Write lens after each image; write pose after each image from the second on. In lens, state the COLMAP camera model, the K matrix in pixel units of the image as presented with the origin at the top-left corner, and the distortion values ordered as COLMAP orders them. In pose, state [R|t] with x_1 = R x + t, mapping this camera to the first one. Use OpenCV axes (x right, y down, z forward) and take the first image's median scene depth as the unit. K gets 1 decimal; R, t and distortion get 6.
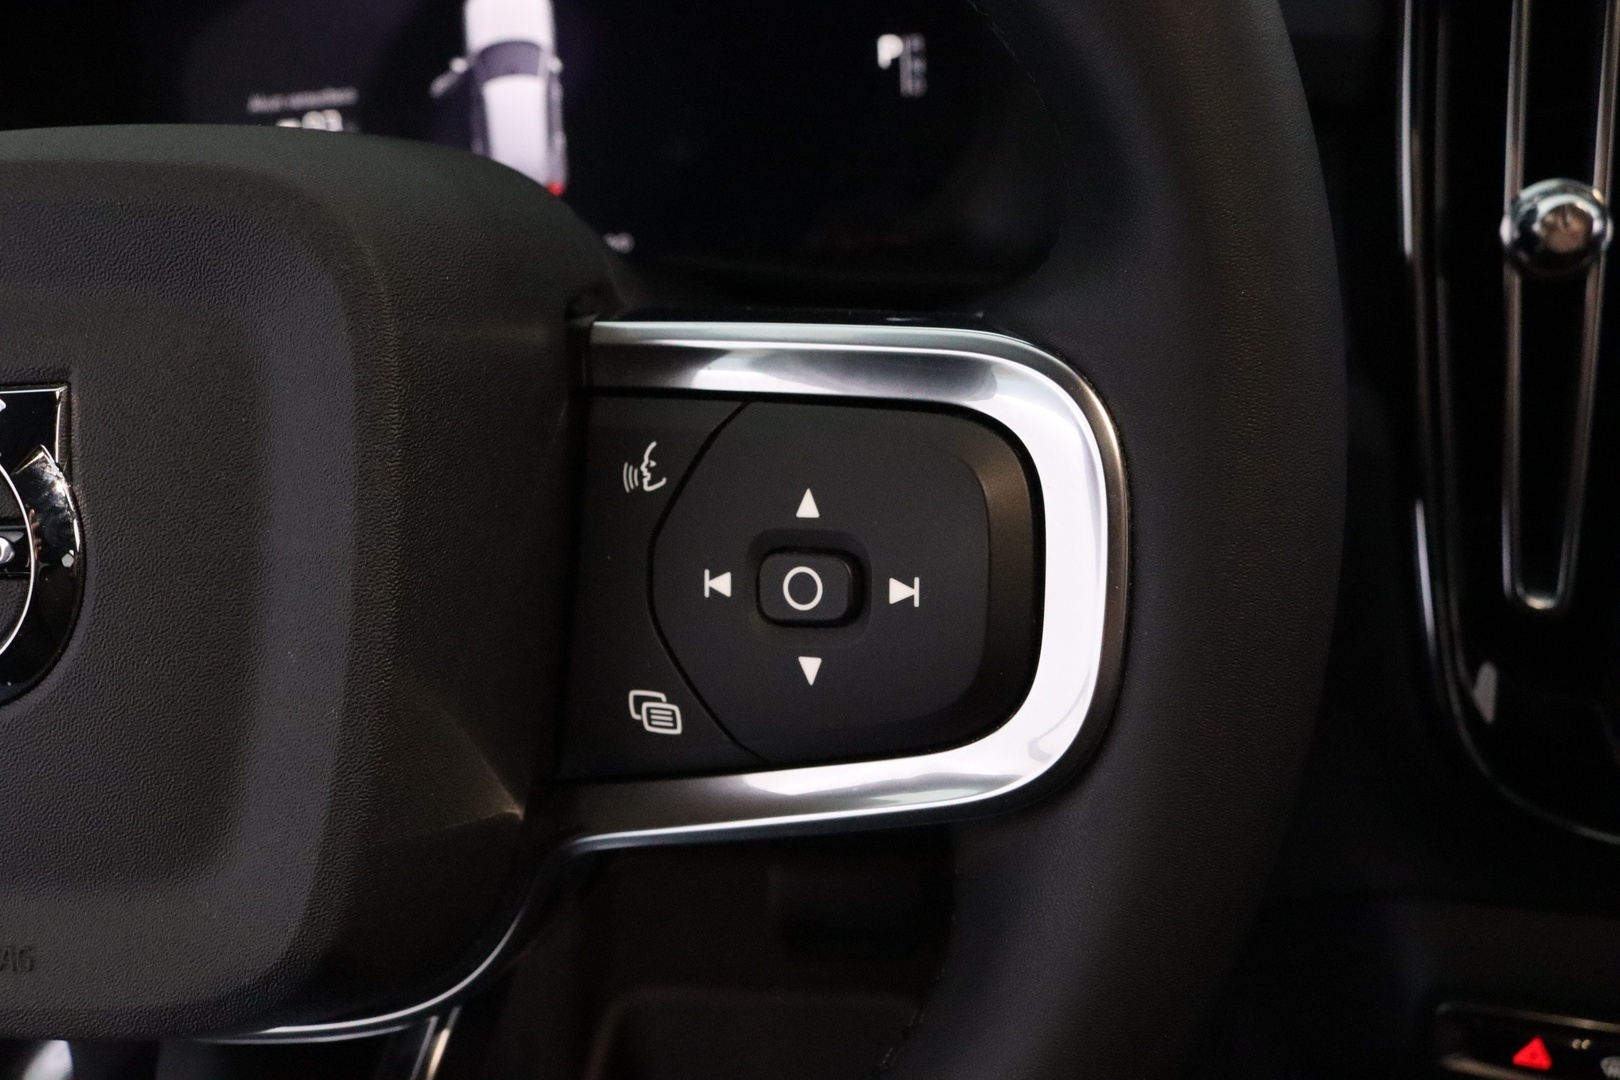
lens RADIAL K [[1307.4, 0, 802.1], [0, 1307.4, 553.1], [0, 0, 1]] dist [-0.177424, 0.128363]
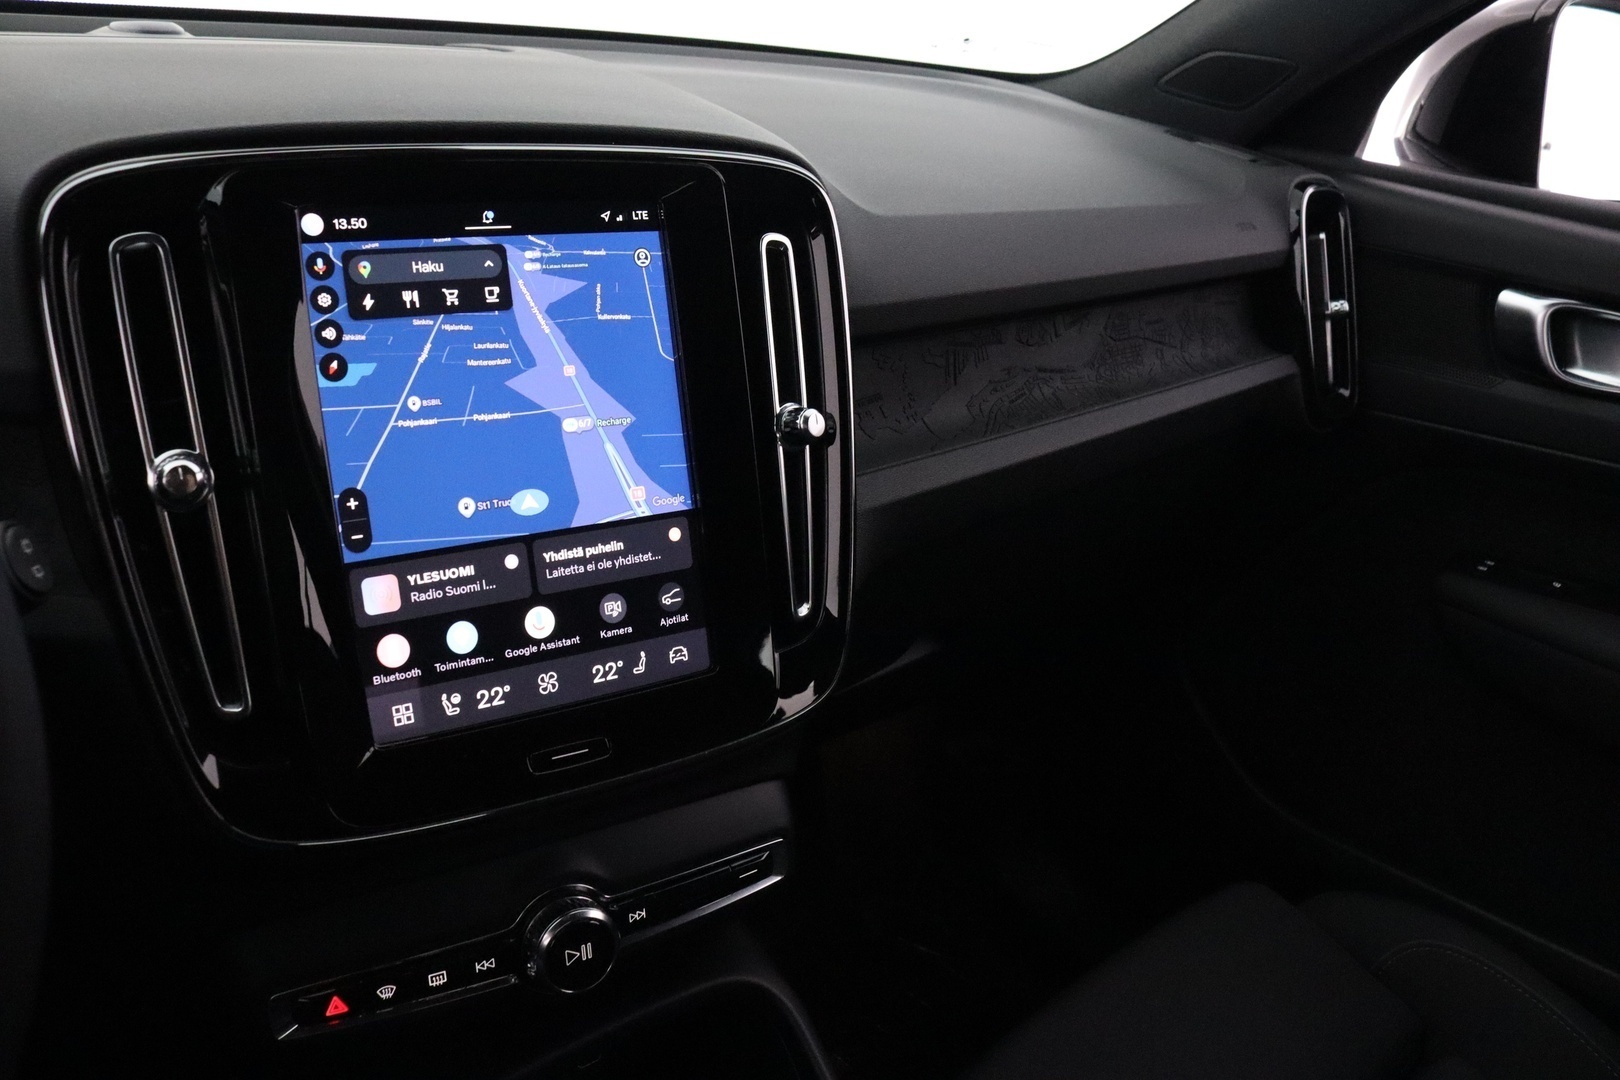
lens RADIAL K [[1307.4, 0, 802.1], [0, 1307.4, 553.1], [0, 0, 1]] dist [-0.177424, 0.128363]
pose [[0.651402, -0.162272, 0.741177, -0.058014], [0.258910, 0.965767, -0.016106, 0.042001], [-0.713191, 0.202390, 0.671116, -0.417768]]
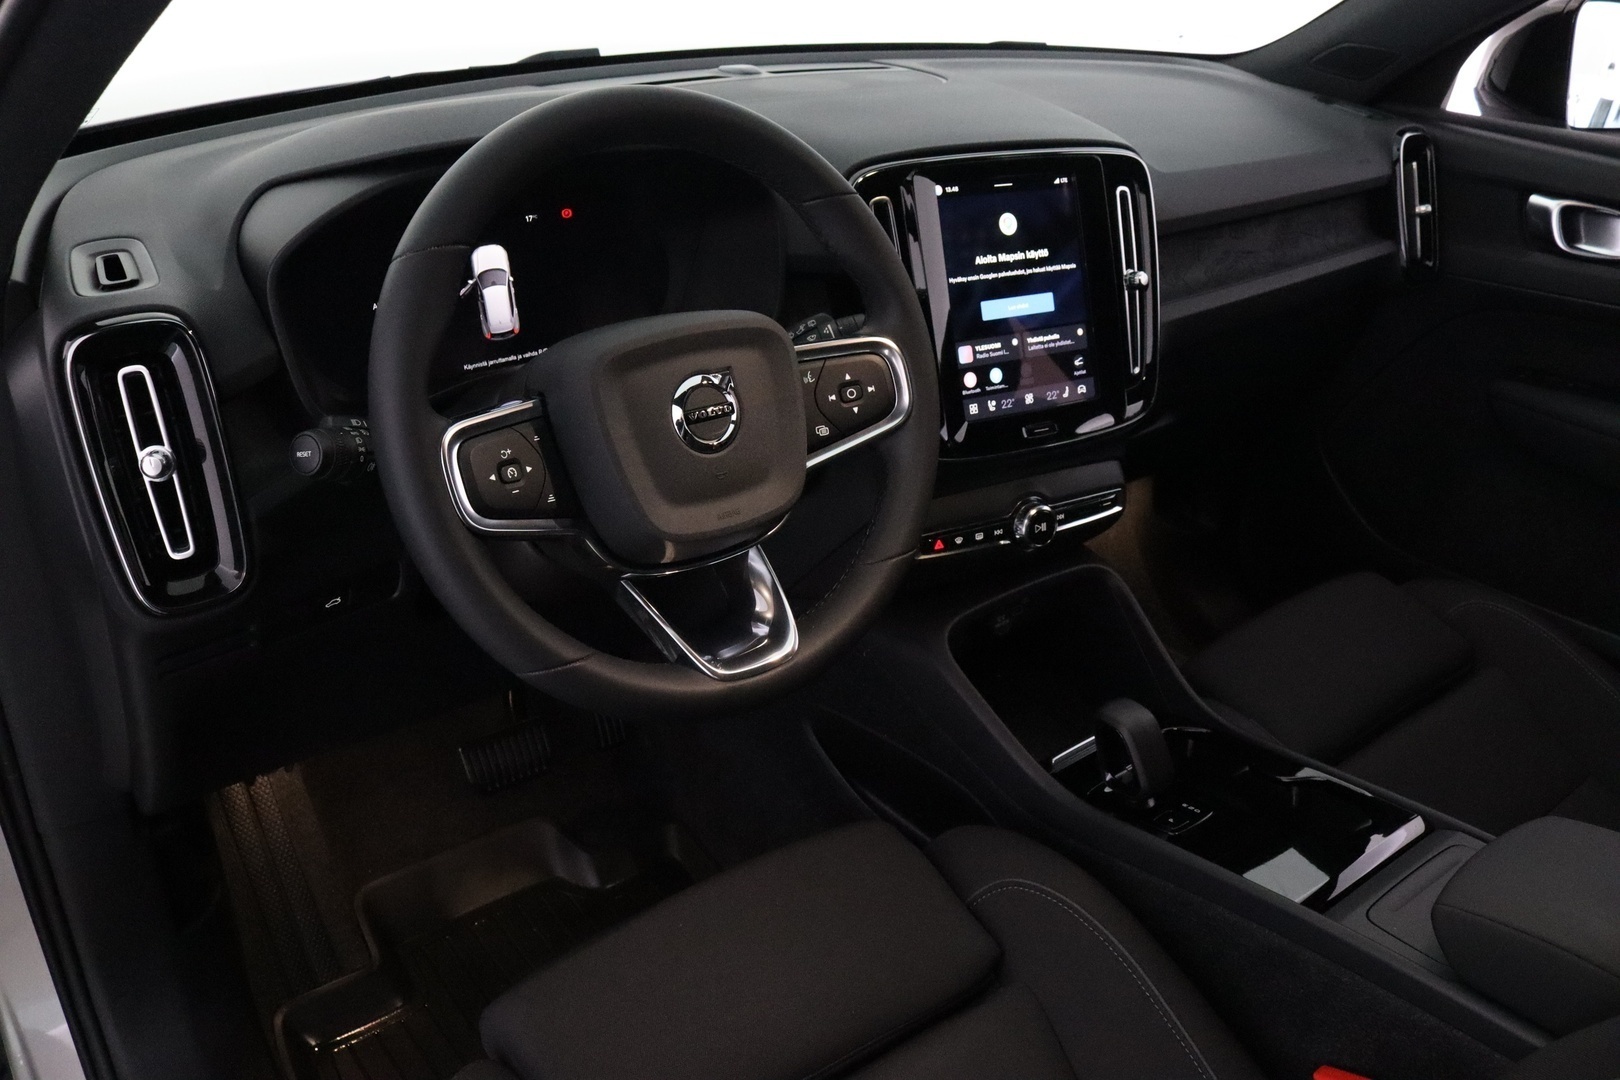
lens RADIAL K [[1307.4, 0, 802.1], [0, 1307.4, 553.1], [0, 0, 1]] dist [-0.177424, 0.128363]
pose [[0.720546, -0.226736, 0.655289, -1.531431], [0.271048, 0.961937, 0.034799, 0.169108], [-0.638237, 0.152541, 0.754576, -1.086744]]
